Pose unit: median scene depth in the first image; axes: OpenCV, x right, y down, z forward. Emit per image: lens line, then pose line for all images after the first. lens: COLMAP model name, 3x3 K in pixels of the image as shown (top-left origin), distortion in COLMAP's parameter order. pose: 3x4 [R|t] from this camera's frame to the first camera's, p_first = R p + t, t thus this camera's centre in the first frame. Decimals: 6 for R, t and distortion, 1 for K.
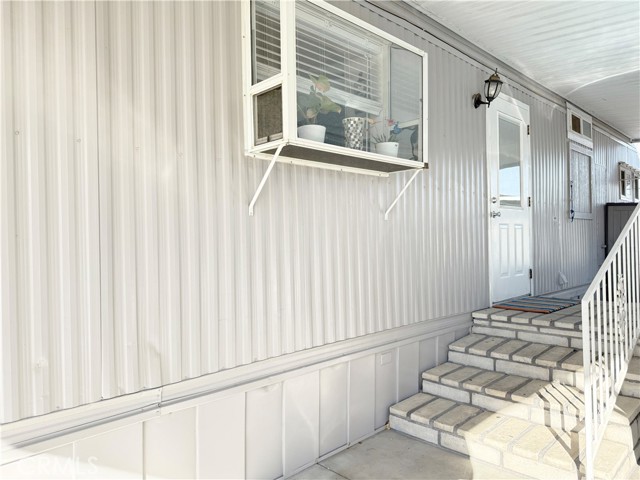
lens RADIAL K [[465.5, 0, 321.8], [0, 465.5, 237.3], [0, 0, 1]] dist [0.067196, -0.108002]
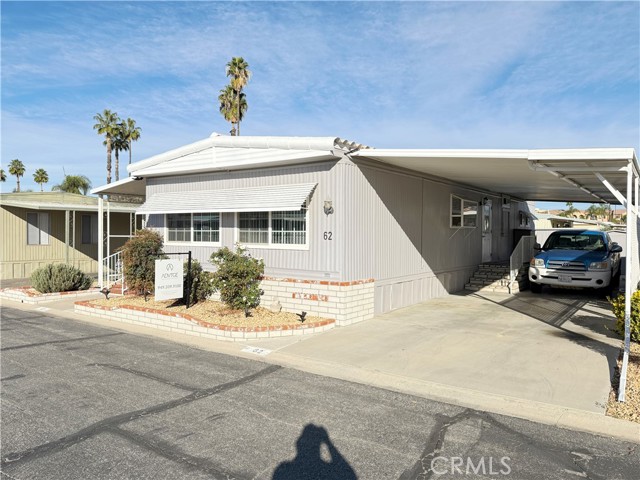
lens RADIAL K [[465.5, 0, 321.8], [0, 465.5, 237.3], [0, 0, 1]] dist [0.067196, -0.108002]
pose [[0.987378, 0.016200, 0.157550, -1.246825], [-0.018122, 0.999778, 0.010771, -0.056456], [-0.157341, -0.013490, 0.987452, -2.033090]]
